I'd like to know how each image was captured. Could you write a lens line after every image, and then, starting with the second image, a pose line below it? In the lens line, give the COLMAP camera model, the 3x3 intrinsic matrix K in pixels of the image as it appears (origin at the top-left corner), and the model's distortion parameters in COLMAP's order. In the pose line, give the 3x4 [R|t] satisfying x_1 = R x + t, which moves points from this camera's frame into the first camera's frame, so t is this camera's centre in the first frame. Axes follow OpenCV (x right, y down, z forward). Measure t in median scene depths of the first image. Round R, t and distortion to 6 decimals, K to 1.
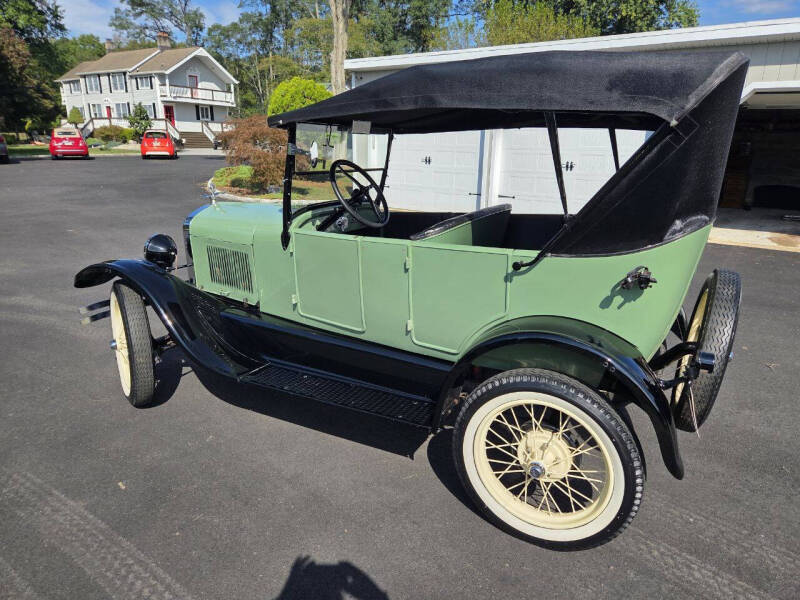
lens RADIAL K [[536.8, 0, 412.5], [0, 536.8, 308.6], [0, 0, 1]] dist [0.065535, -0.056234]
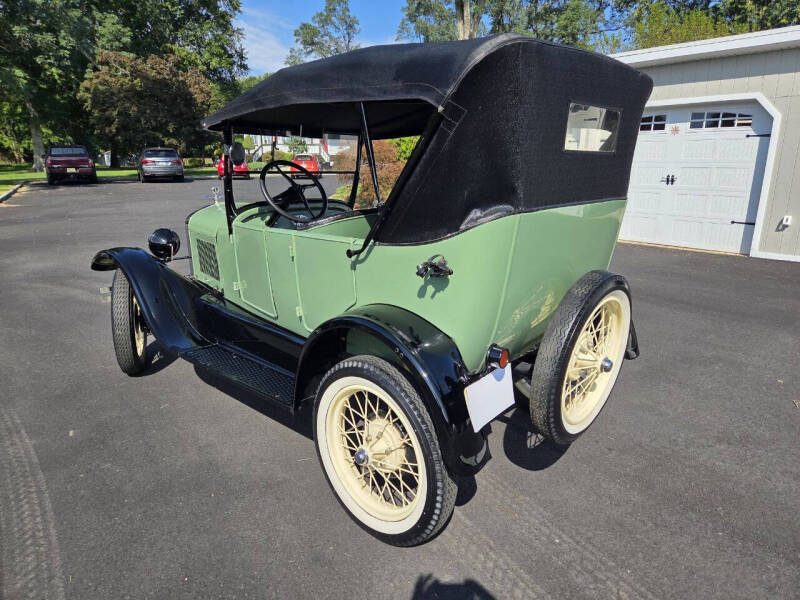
lens RADIAL K [[536.8, 0, 410.8], [0, 536.8, 300.8], [0, 0, 1]] dist [0.065535, -0.056234]
pose [[0.964602, 0.055202, -0.257869, 0.090818], [-0.067622, 0.996927, -0.039537, 0.006995], [0.254894, 0.055575, 0.965371, 0.005947]]
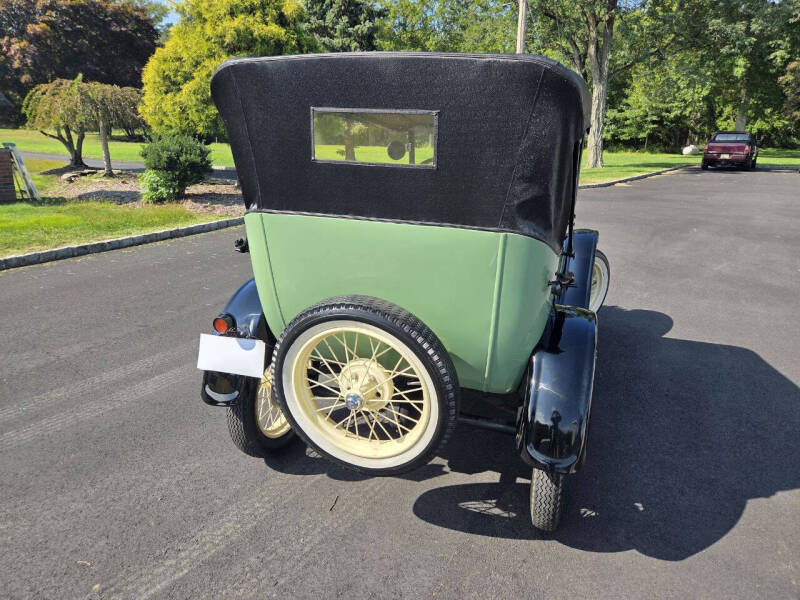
lens RADIAL K [[536.8, 0, 398.4], [0, 536.8, 299.8], [0, 0, 1]] dist [0.065535, -0.056234]
pose [[0.131700, 0.278333, -0.951412, 0.243850], [-0.313011, 0.922346, 0.226501, -0.048242], [0.940574, 0.267972, 0.208594, 0.158736]]
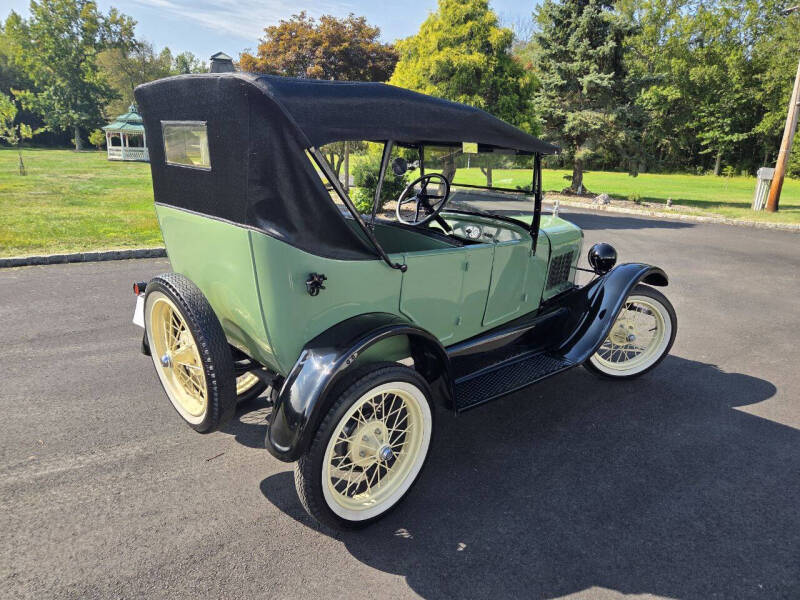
lens RADIAL K [[536.8, 0, 394.7], [0, 536.8, 303.9], [0, 0, 1]] dist [0.065535, -0.056234]
pose [[-0.344296, 0.227240, -0.910946, 0.242932], [-0.317750, 0.884805, 0.340815, -0.088766], [0.883456, 0.406794, -0.232430, 0.291263]]
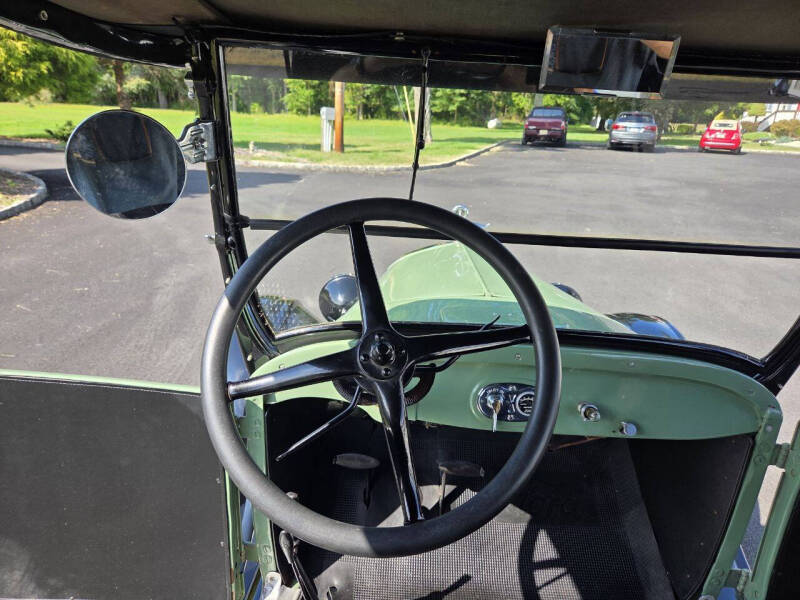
lens RADIAL K [[546.7, 0, 399.0], [0, 546.7, 304.9], [0, 0, 1]] dist [0.029482, -0.018036]
pose [[0.448051, 0.308083, -0.839247, 0.010306], [-0.306984, 0.934686, 0.179228, -0.062207], [0.839649, 0.177332, 0.513364, 0.202010]]
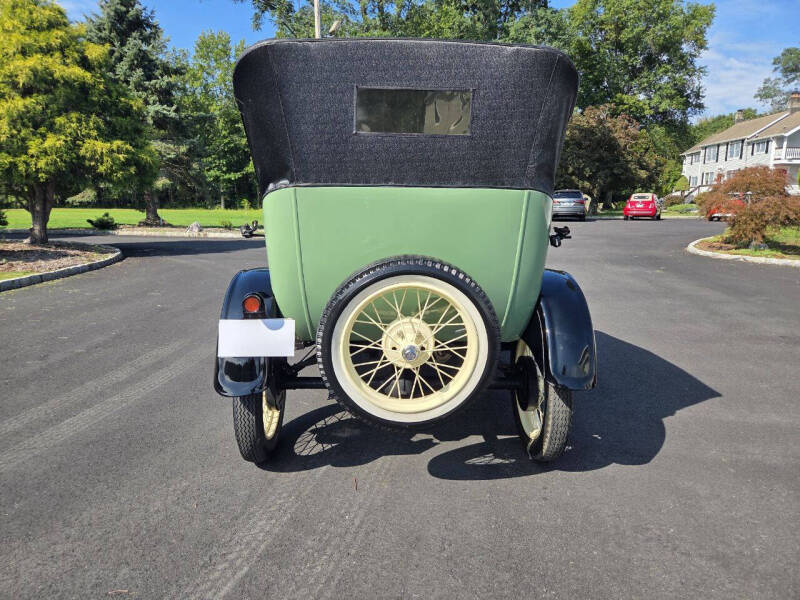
lens RADIAL K [[536.8, 0, 395.6], [0, 536.8, 299.7], [0, 0, 1]] dist [0.065535, -0.056234]
pose [[0.484581, 0.145037, -0.862639, 0.240946], [-0.260731, 0.965282, 0.015831, -0.001000], [0.834986, 0.217245, 0.505572, 0.097625]]
